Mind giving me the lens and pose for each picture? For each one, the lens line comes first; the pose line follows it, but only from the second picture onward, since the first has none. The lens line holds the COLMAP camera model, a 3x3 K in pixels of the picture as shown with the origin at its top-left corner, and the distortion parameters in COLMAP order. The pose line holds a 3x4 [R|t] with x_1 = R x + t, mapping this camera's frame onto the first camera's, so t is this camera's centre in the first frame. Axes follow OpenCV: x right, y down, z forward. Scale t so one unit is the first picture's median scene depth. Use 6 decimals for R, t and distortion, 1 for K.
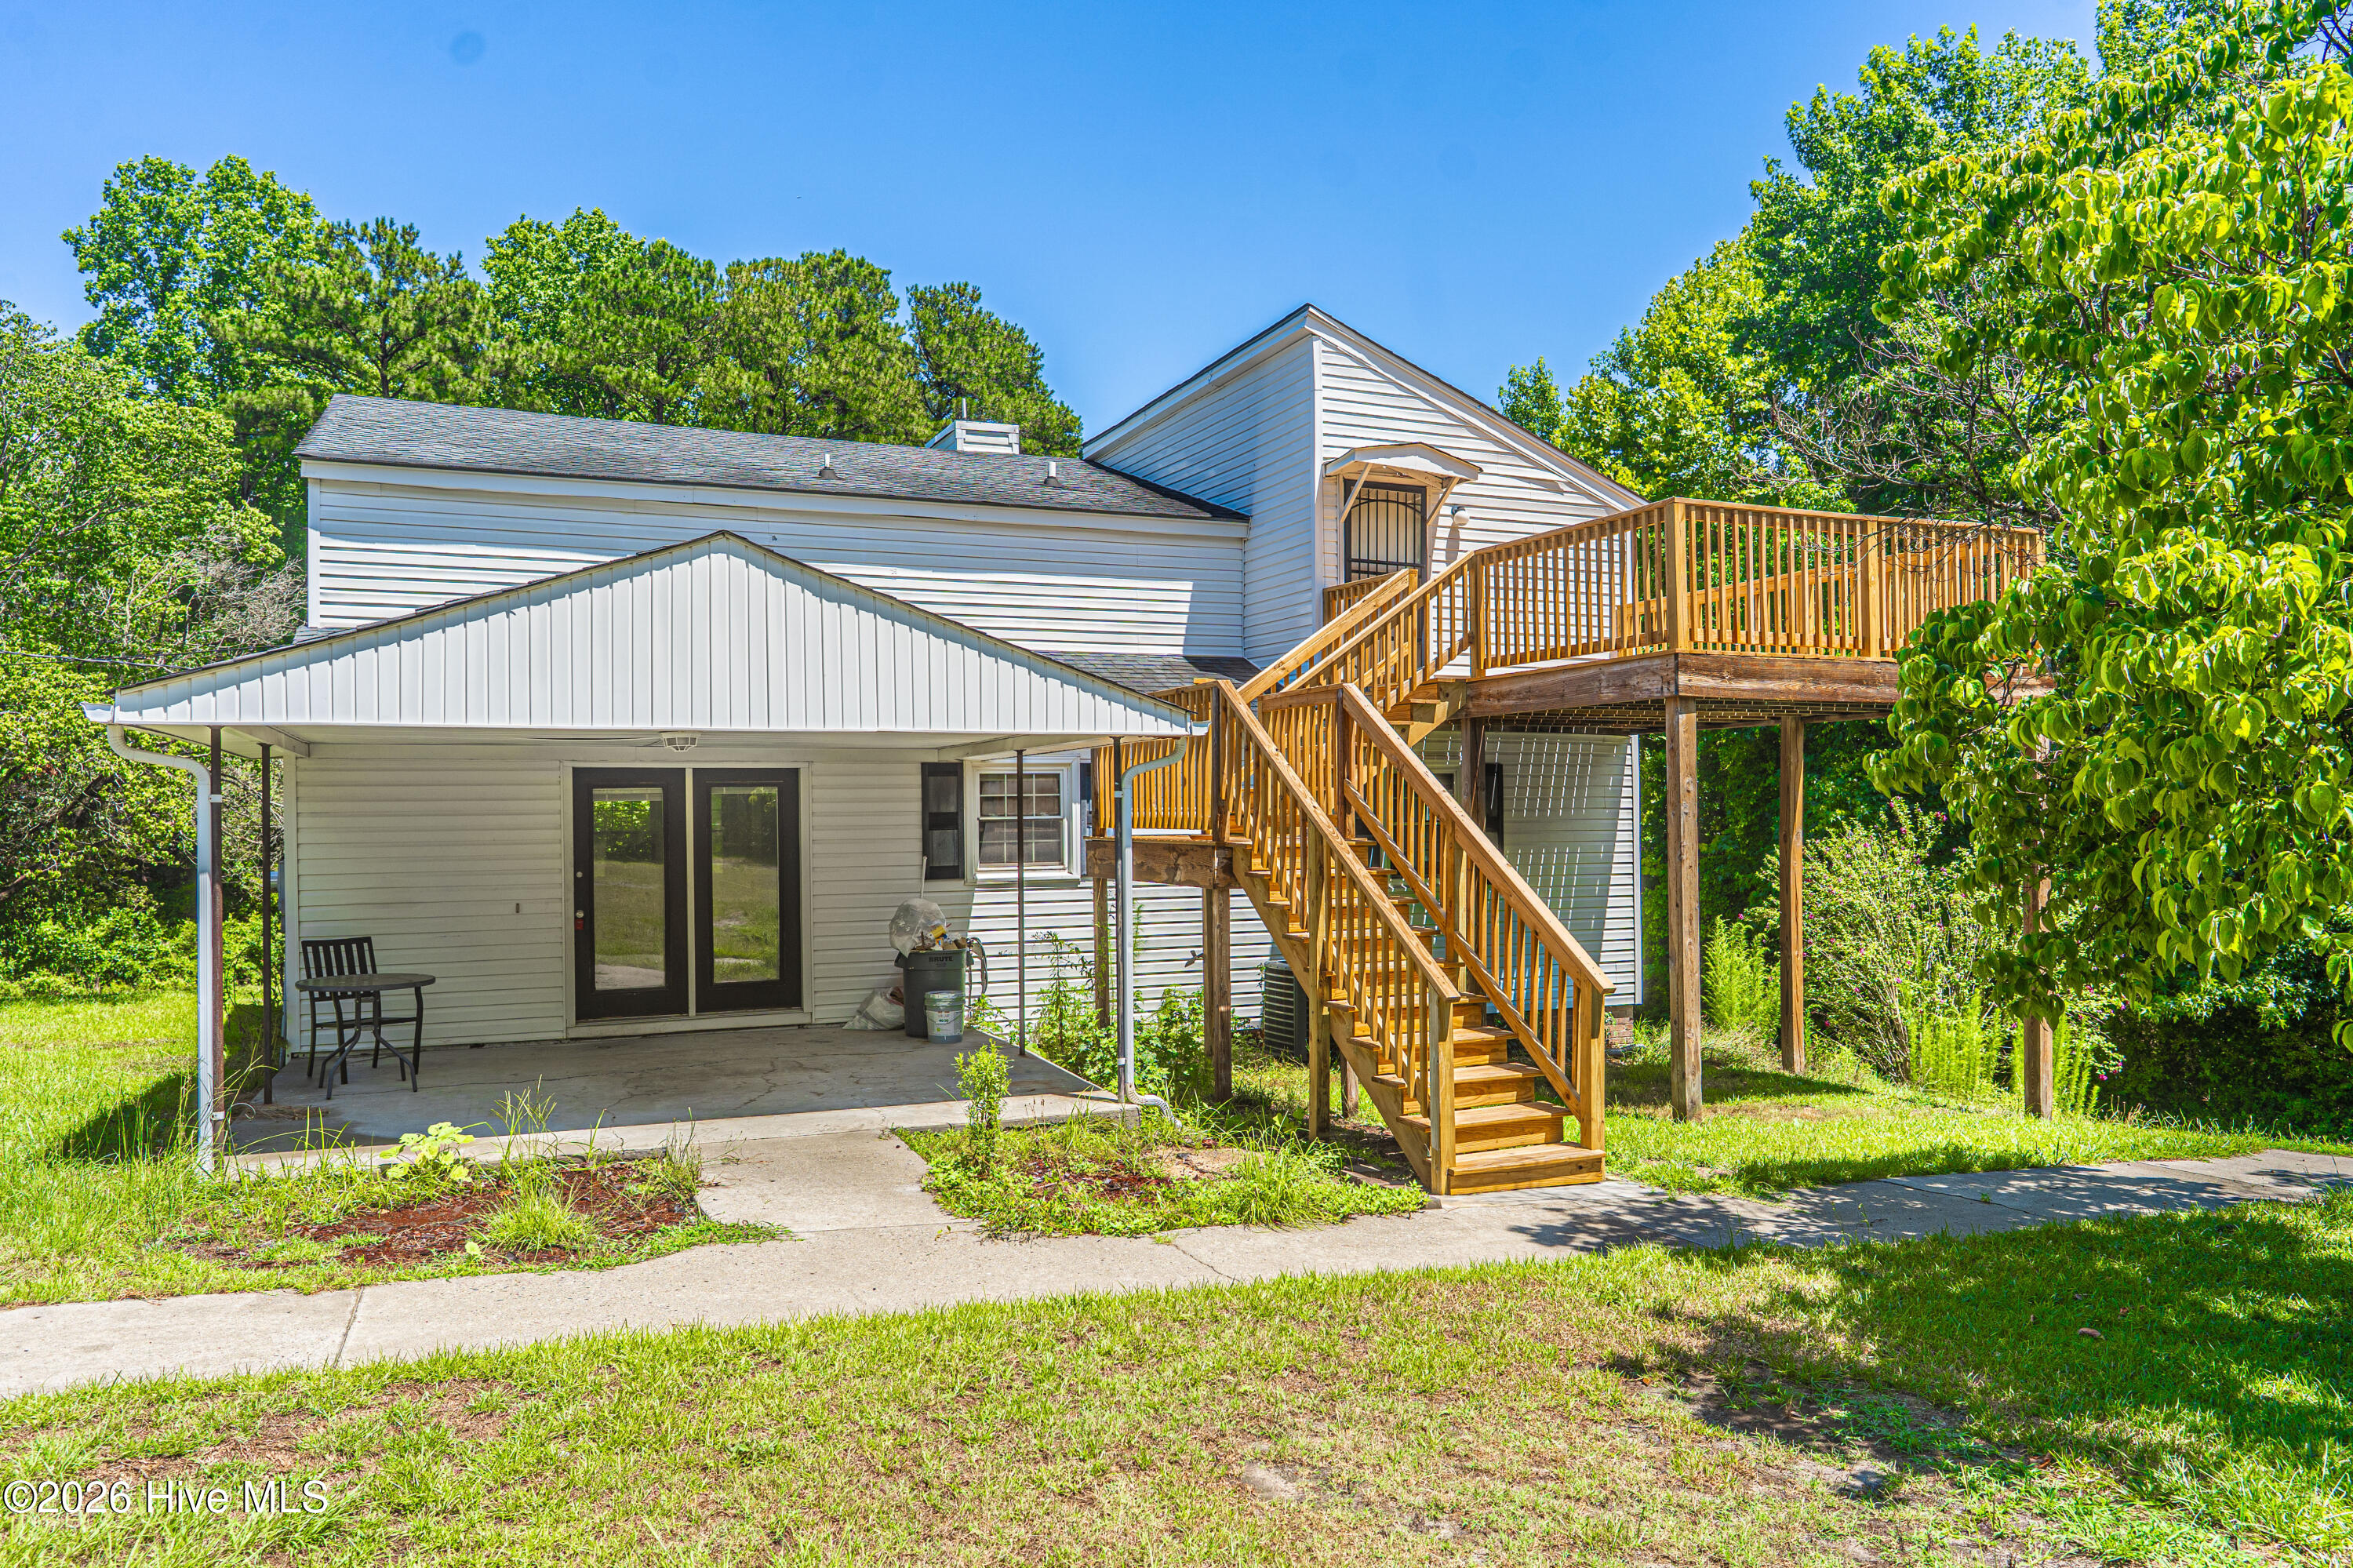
lens RADIAL K [[1562.1, 0, 1169.0], [0, 1562.1, 781.9], [0, 0, 1]] dist [0.002357, 0.002648]
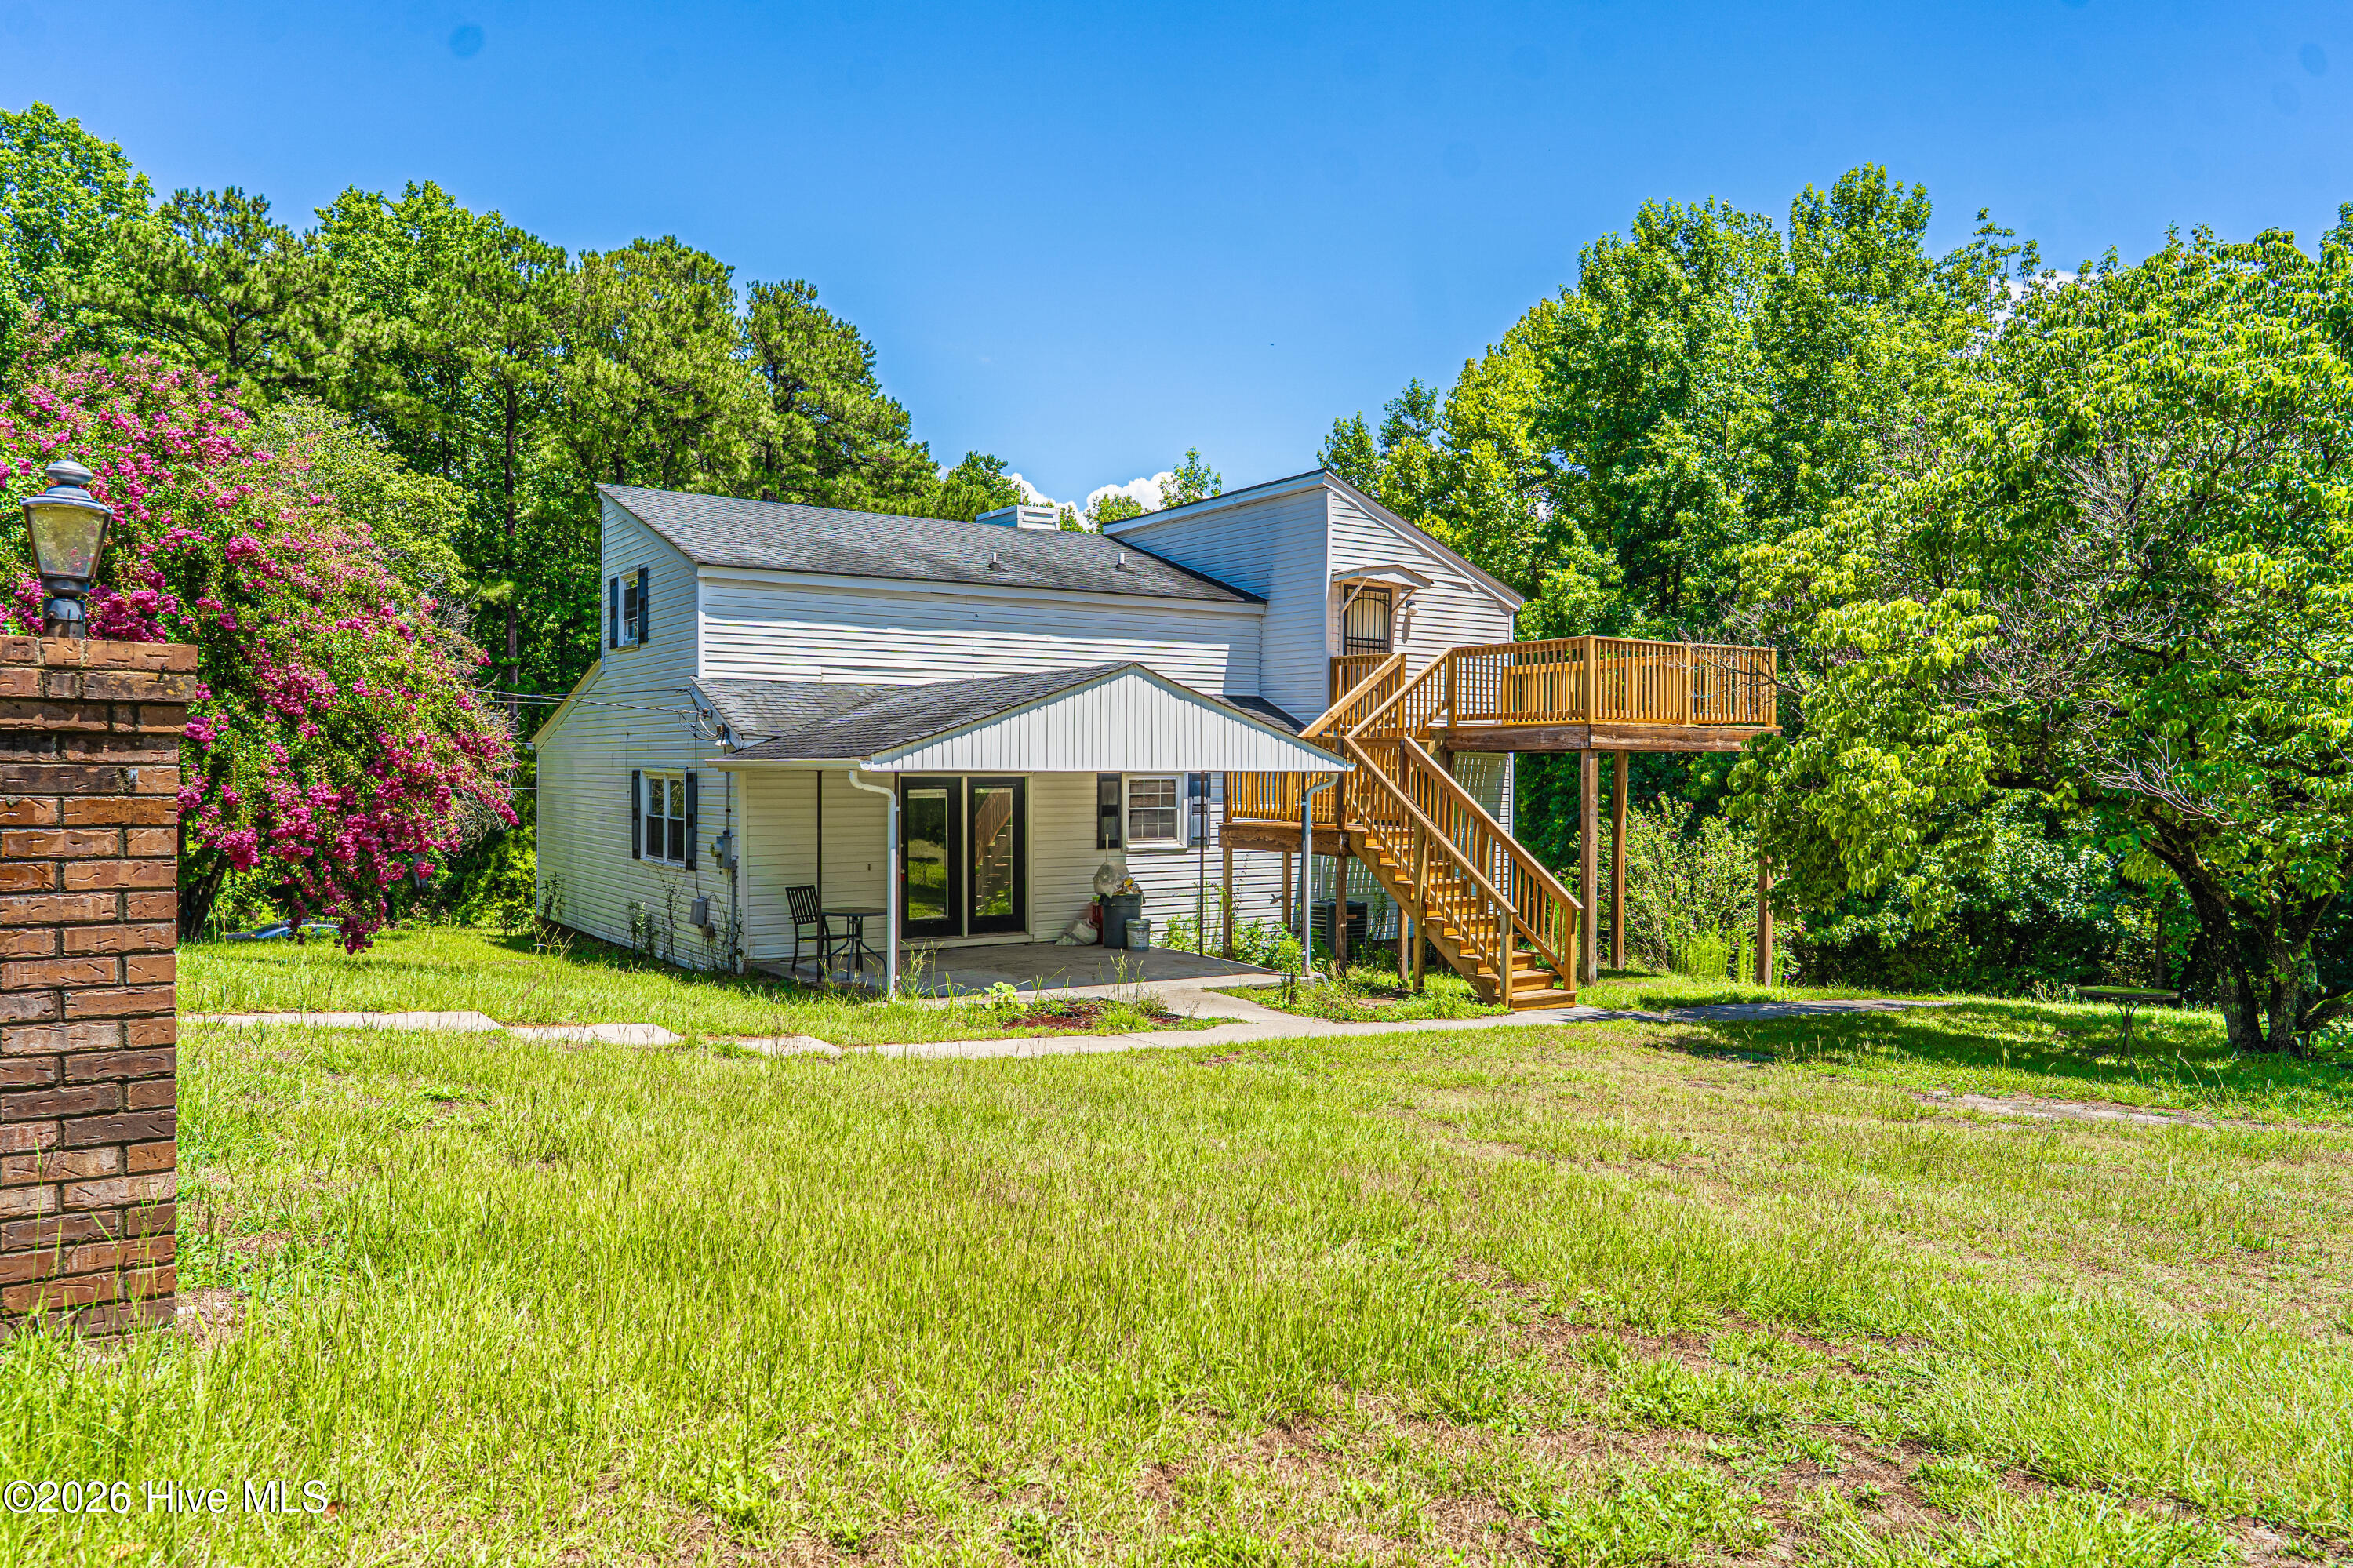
lens RADIAL K [[1562.1, 0, 1169.0], [0, 1562.1, 781.9], [0, 0, 1]] dist [0.002357, 0.002648]
pose [[0.983964, 0.010844, 0.178036, -0.321723], [-0.015584, 0.999560, 0.025244, -0.038040], [-0.177684, -0.027613, 0.983700, -0.462870]]
